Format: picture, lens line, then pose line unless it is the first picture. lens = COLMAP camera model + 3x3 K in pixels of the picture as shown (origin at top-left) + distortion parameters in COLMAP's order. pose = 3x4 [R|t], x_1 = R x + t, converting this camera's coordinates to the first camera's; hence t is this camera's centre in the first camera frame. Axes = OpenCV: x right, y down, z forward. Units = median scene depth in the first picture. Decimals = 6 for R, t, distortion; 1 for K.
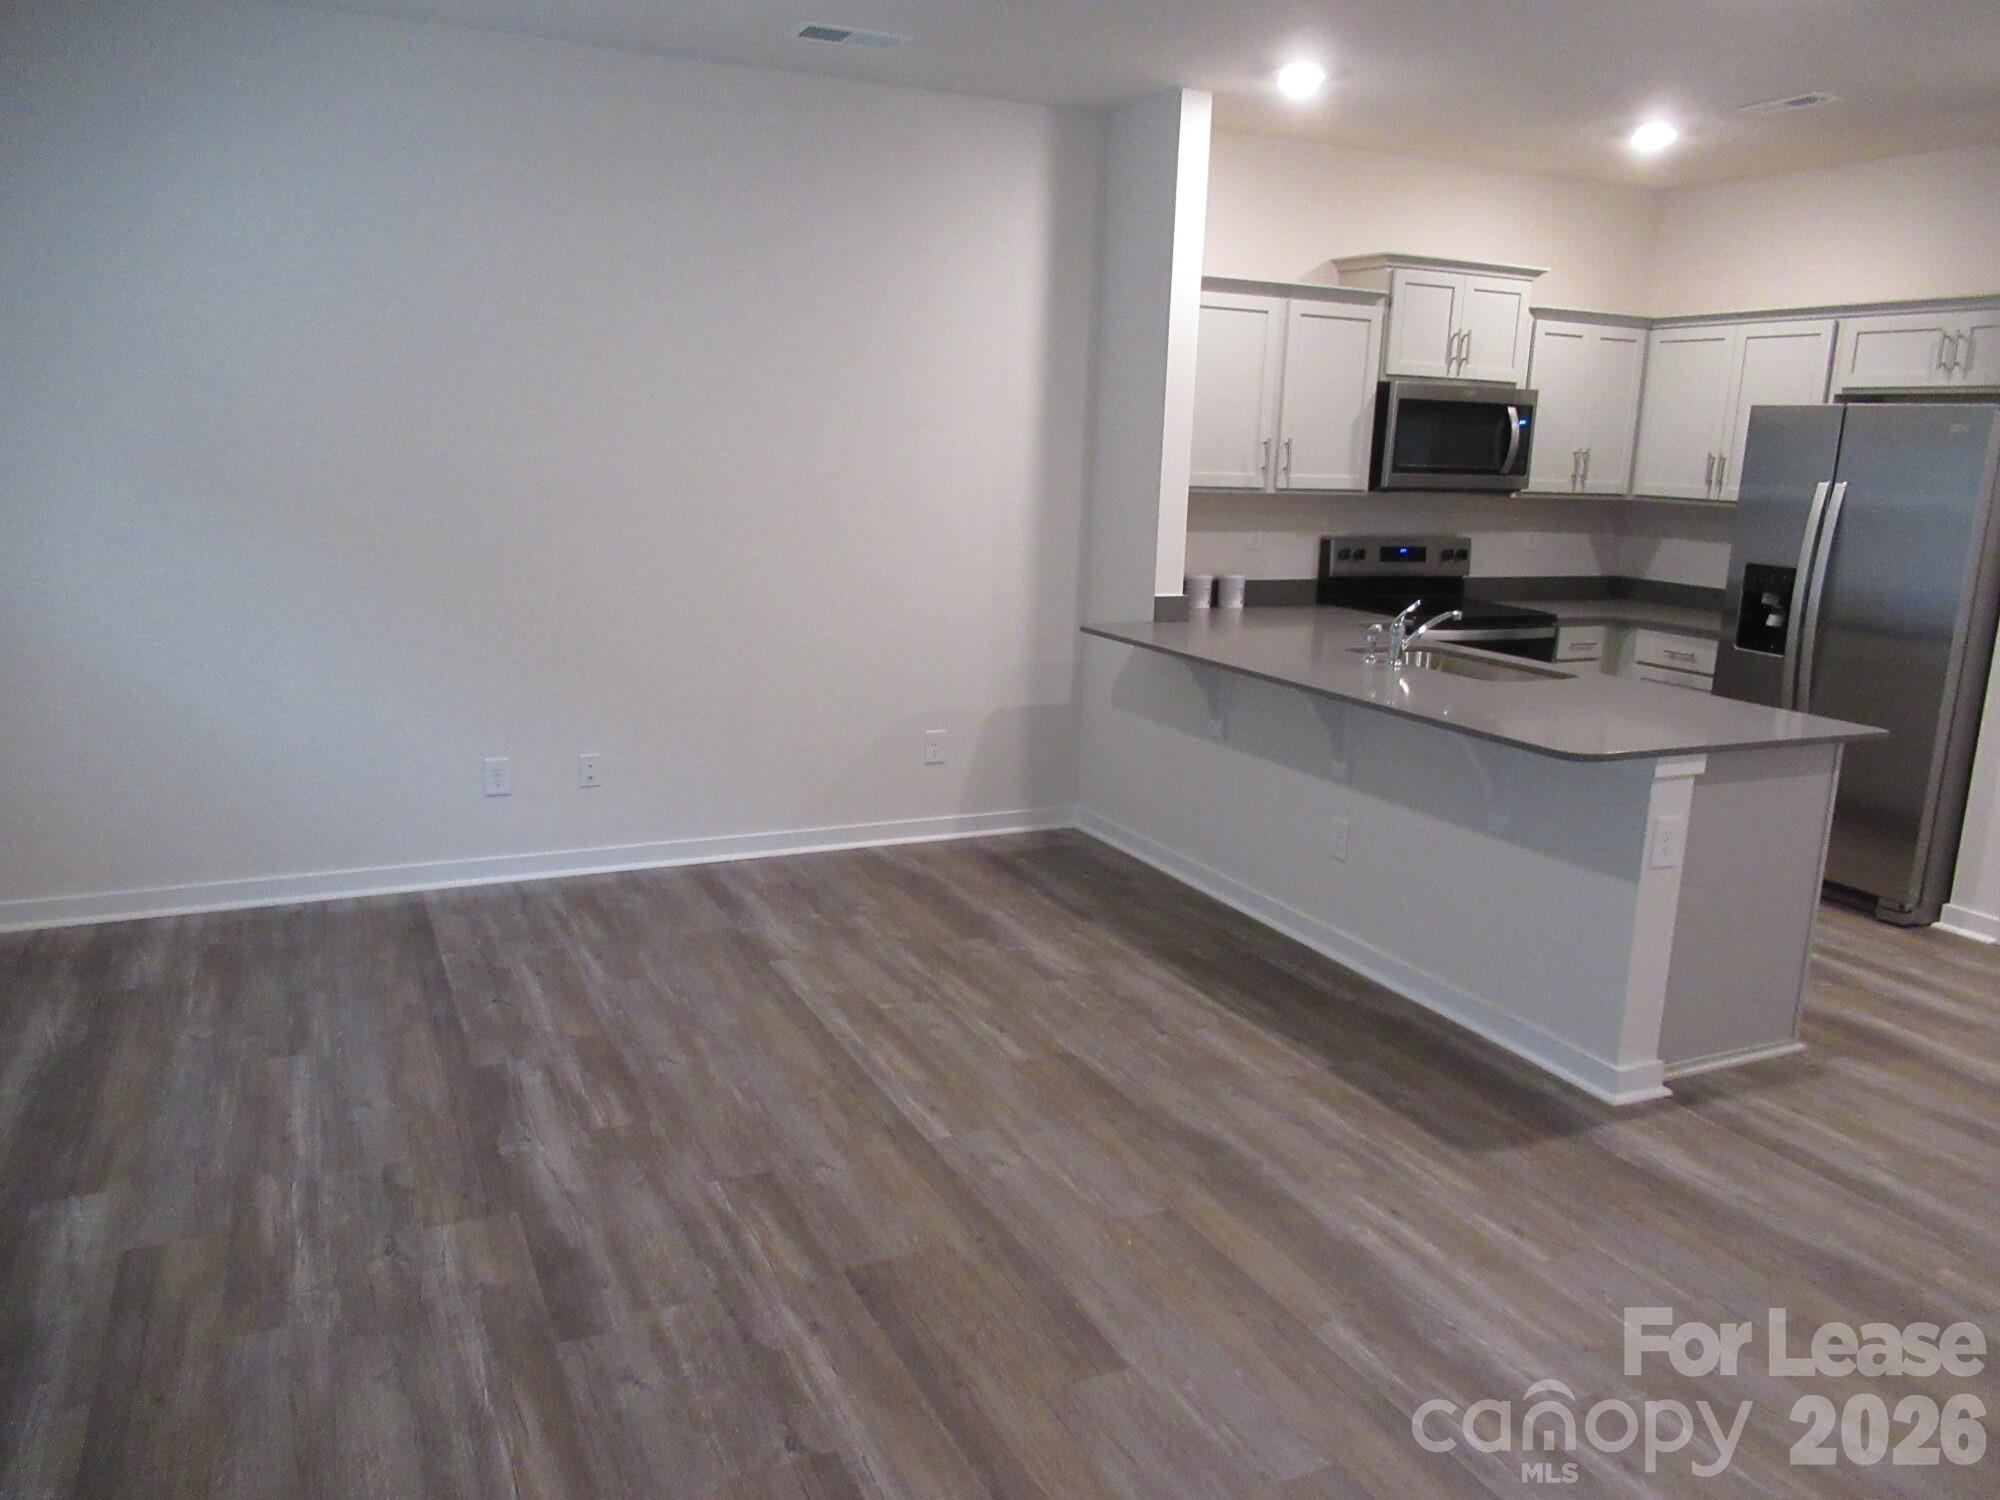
lens RADIAL K [[1491.0, 0, 986.5], [0, 1491.0, 743.6], [0, 0, 1]] dist [-0.002664, 0.001281]
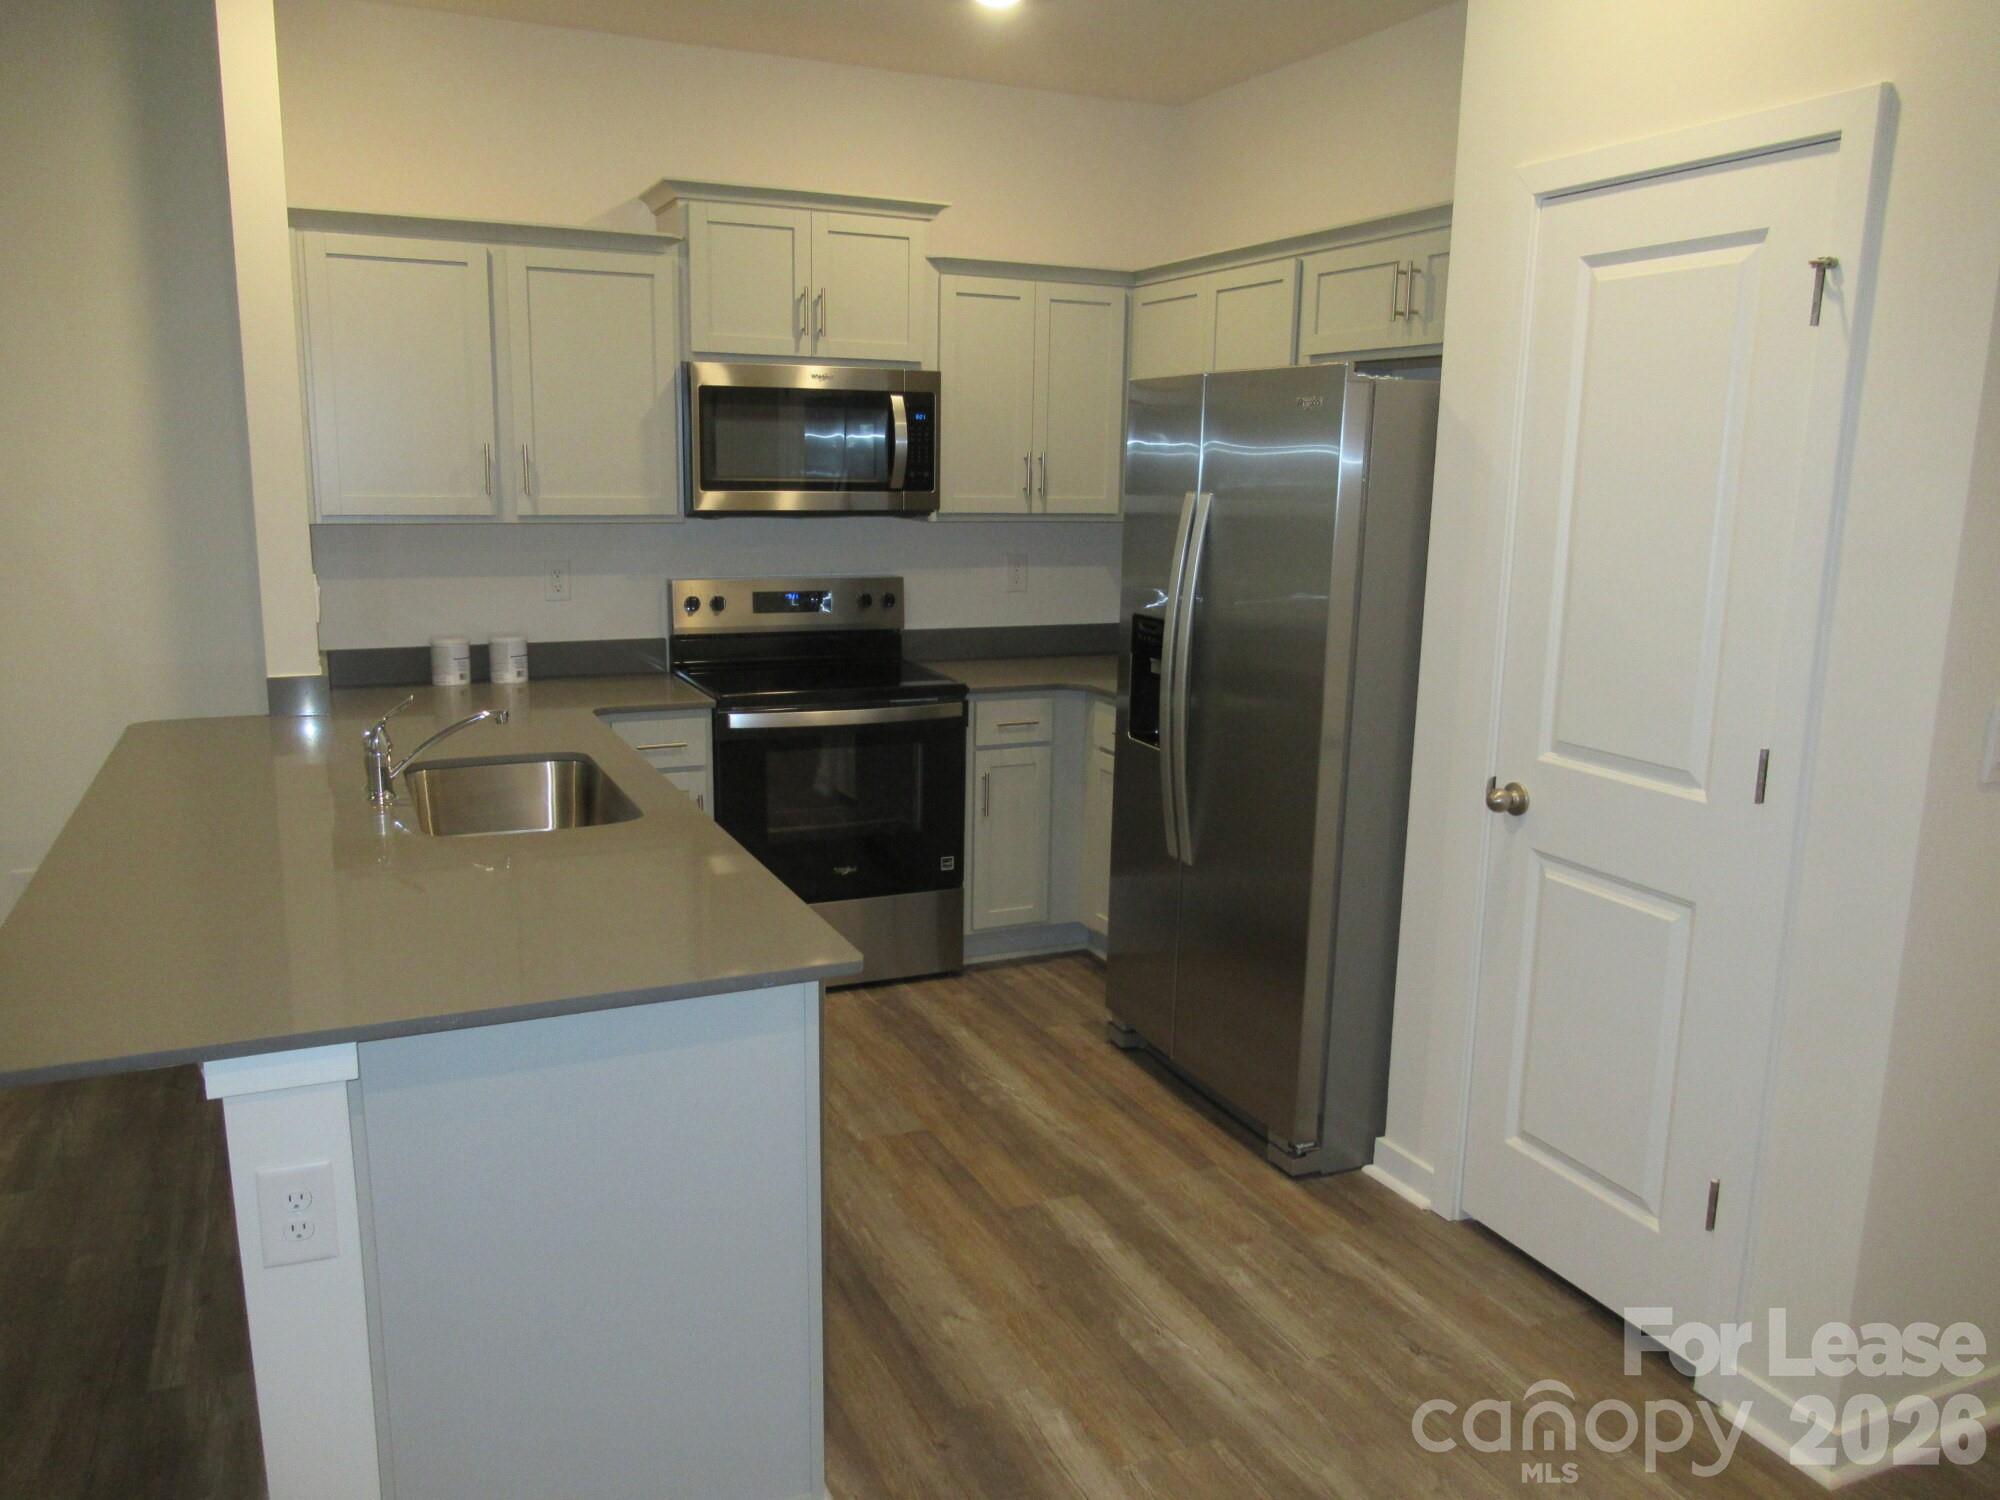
lens RADIAL K [[1491.0, 0, 986.0], [0, 1491.0, 746.3], [0, 0, 1]] dist [-0.002664, 0.001281]
pose [[0.999726, -0.016038, -0.017069, 0.451857], [0.015782, 0.999763, -0.015020, -0.051586], [0.017306, 0.014746, 0.999741, 0.321520]]
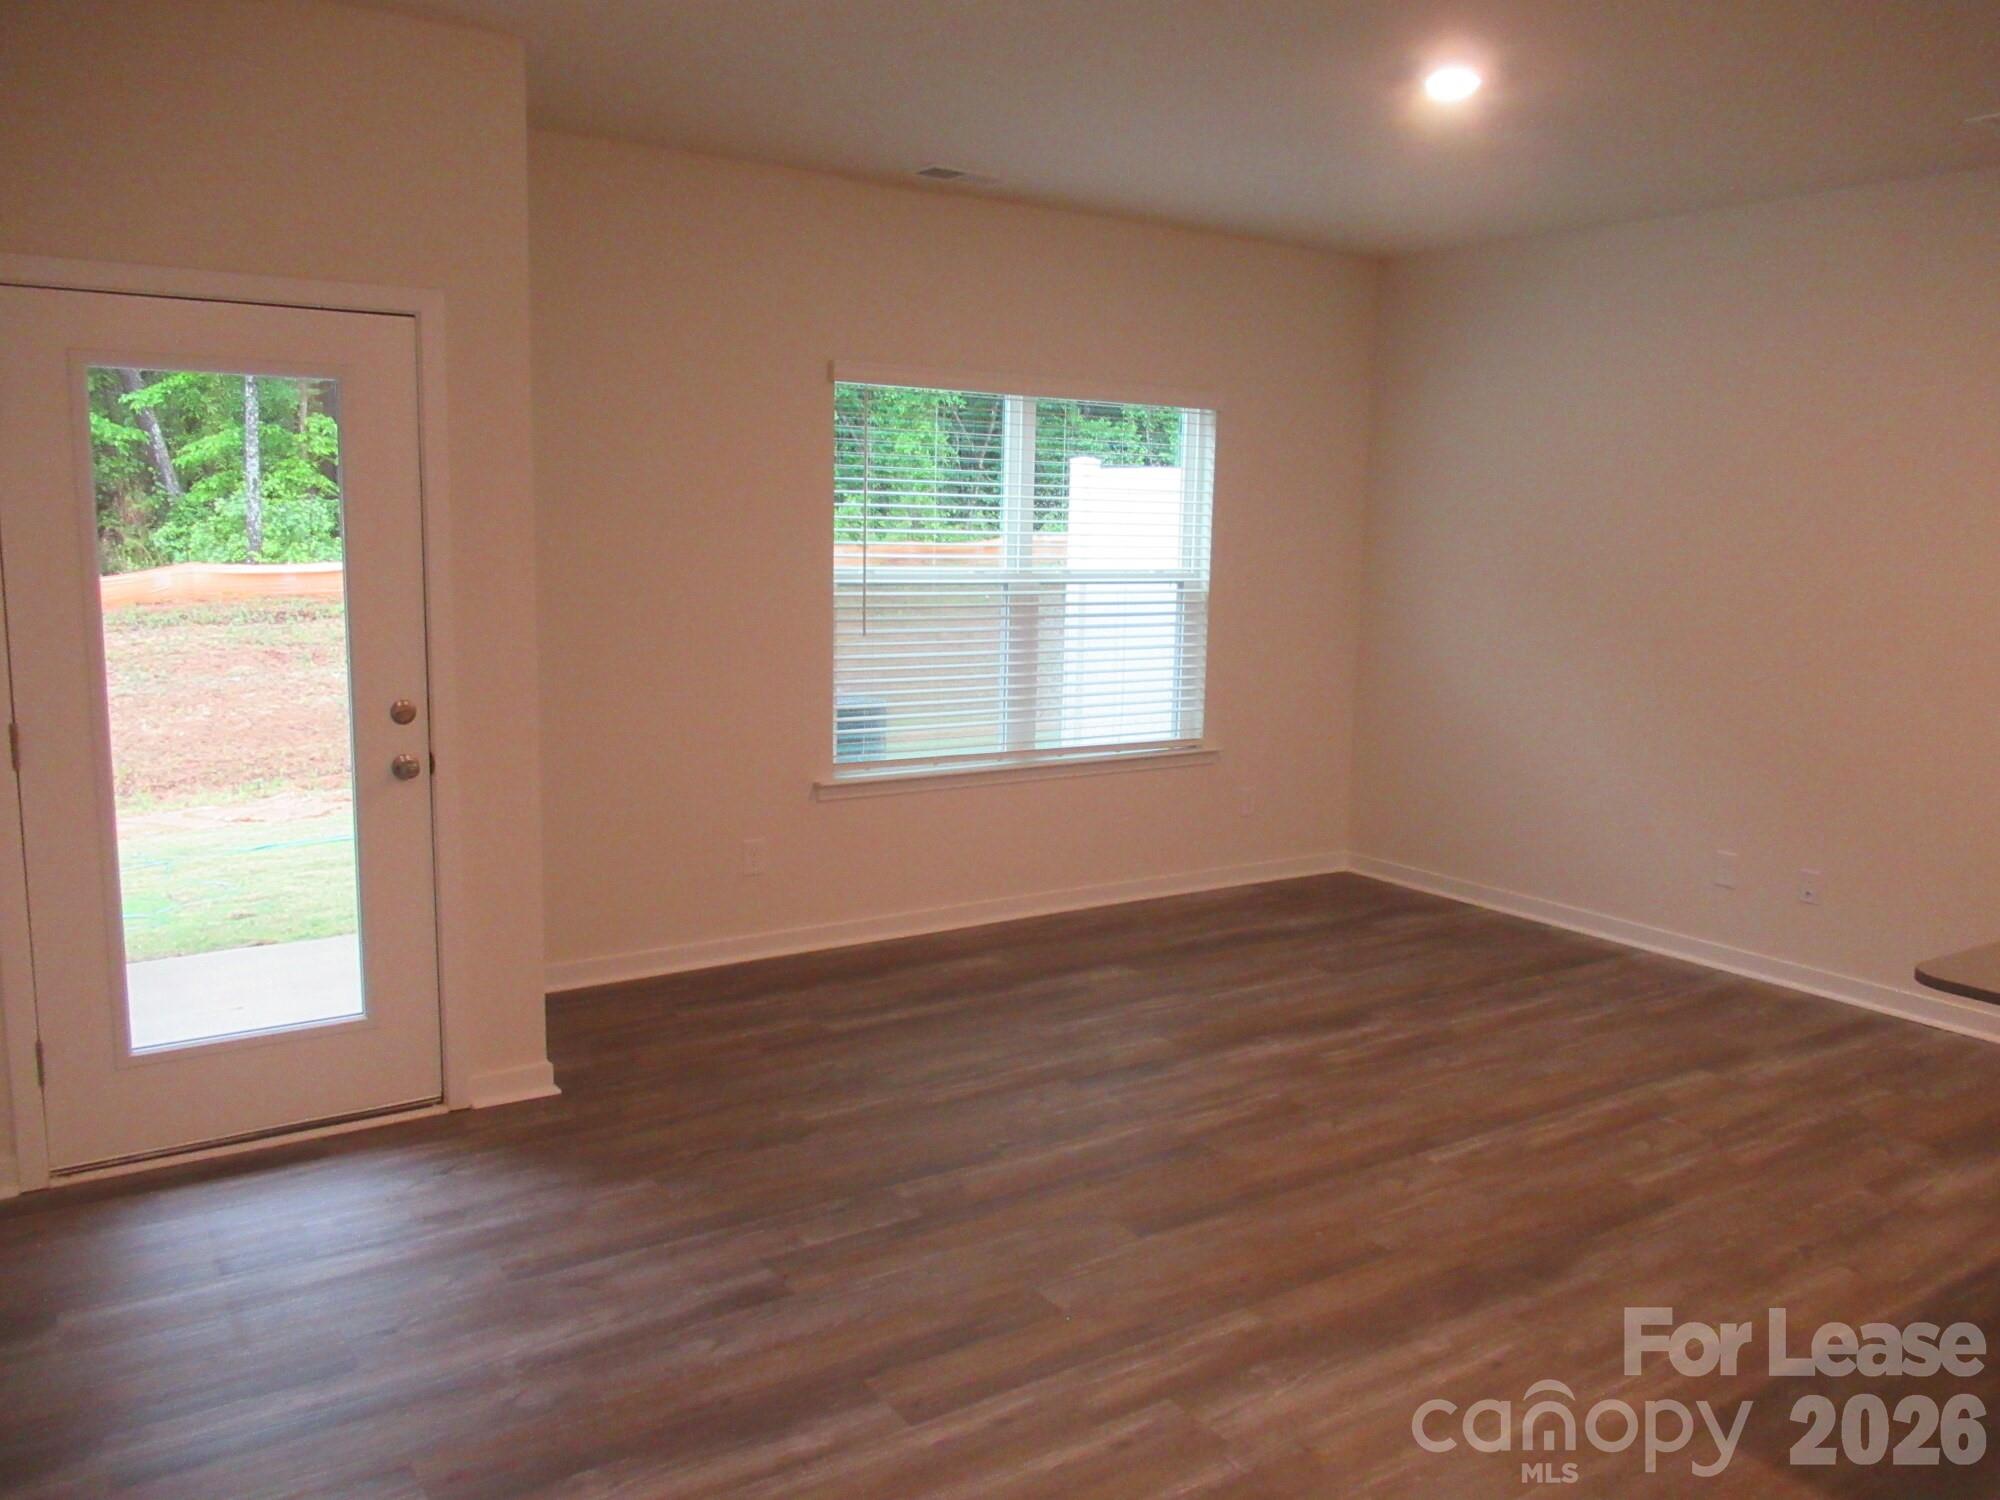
lens RADIAL K [[1584.0, 0, 1010.0], [0, 1584.0, 745.9], [0, 0, 1]] dist [-0.001997, 0.017496]
pose [[0.167341, 0.118904, -0.978703, 0.642876], [-0.220068, 0.972159, 0.080481, -0.039228], [0.961024, 0.201913, 0.188849, 0.253222]]
